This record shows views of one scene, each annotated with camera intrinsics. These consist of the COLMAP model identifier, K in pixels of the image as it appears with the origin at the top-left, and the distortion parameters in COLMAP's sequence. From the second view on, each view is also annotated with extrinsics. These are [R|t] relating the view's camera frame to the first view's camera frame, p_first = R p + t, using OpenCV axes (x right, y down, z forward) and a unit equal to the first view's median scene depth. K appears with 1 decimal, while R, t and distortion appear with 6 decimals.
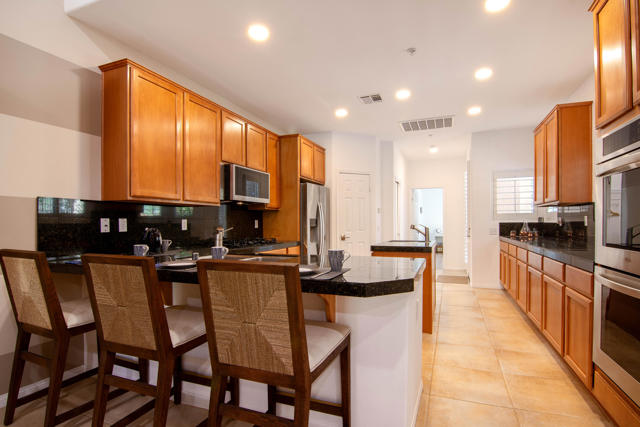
lens RADIAL K [[309.0, 0, 328.7], [0, 309.0, 224.8], [0, 0, 1]] dist [-0.010350, -0.003278]
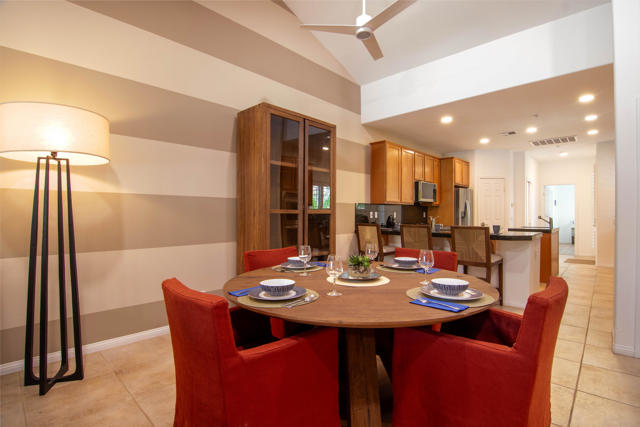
lens RADIAL K [[309.0, 0, 323.6], [0, 309.0, 212.9], [0, 0, 1]] dist [-0.010350, -0.003278]
pose [[0.929175, 0.002168, -0.369634, -0.130337], [-0.005490, 0.999953, -0.007936, 0.003592], [0.369599, 0.009404, 0.929144, -0.671259]]
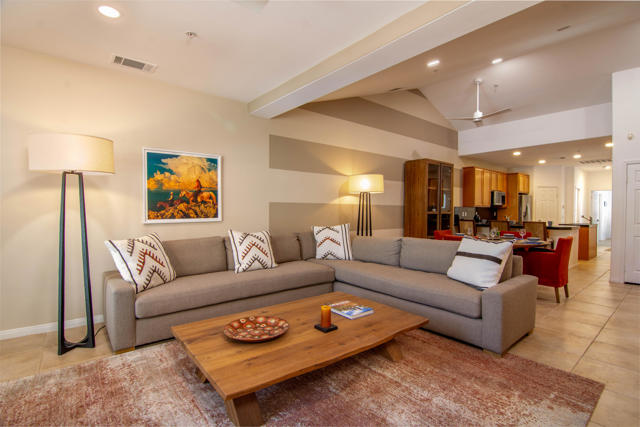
lens RADIAL K [[309.0, 0, 316.1], [0, 309.0, 213.5], [0, 0, 1]] dist [-0.010350, -0.003278]
pose [[0.868155, 0.016767, -0.496010, -0.253520], [-0.013099, 0.999855, 0.010871, -0.010056], [0.496121, -0.002940, 0.868249, -1.588821]]
